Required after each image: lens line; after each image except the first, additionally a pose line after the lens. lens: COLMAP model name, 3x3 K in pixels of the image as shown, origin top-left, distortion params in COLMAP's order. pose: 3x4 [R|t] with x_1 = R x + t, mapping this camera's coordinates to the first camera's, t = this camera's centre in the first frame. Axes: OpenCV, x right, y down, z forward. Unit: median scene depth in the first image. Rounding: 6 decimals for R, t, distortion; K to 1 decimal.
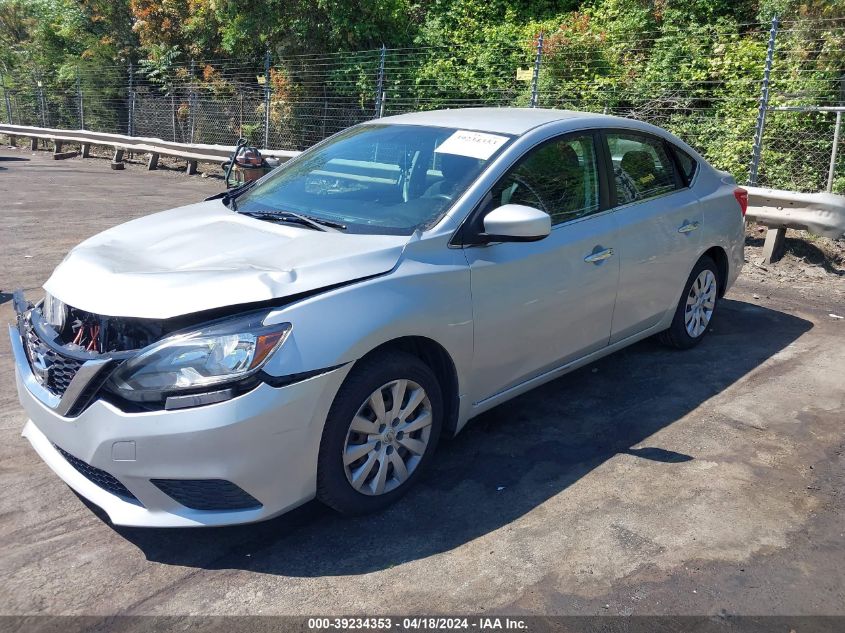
lens RADIAL K [[688.5, 0, 425.4], [0, 688.5, 308.6], [0, 0, 1]] dist [0.009615, -0.006000]
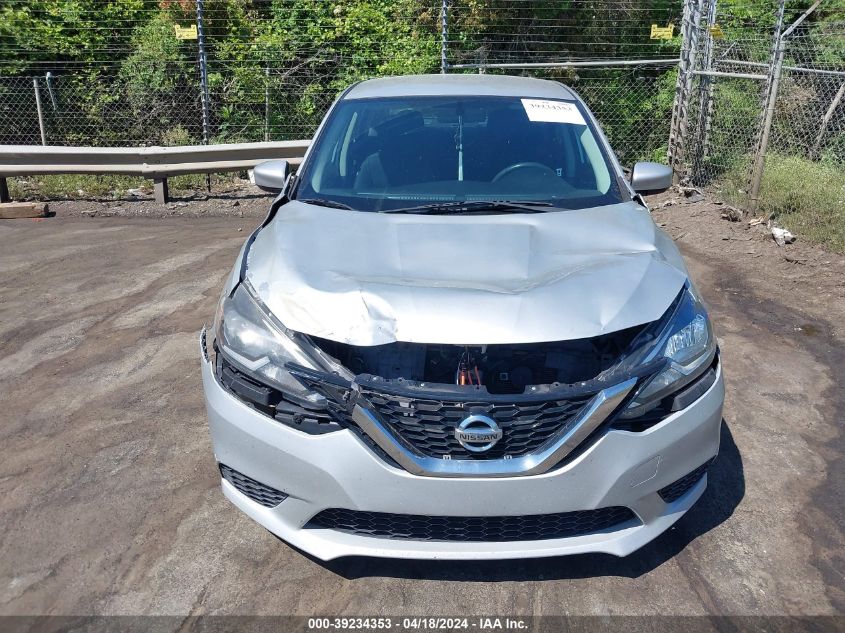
lens RADIAL K [[688.5, 0, 416.0], [0, 688.5, 322.4], [0, 0, 1]] dist [0.009615, -0.006000]
pose [[0.720215, -0.262677, 0.642099, -0.302800], [0.212701, 0.964580, 0.156024, -0.049254], [-0.660340, 0.024204, 0.750577, 0.128508]]
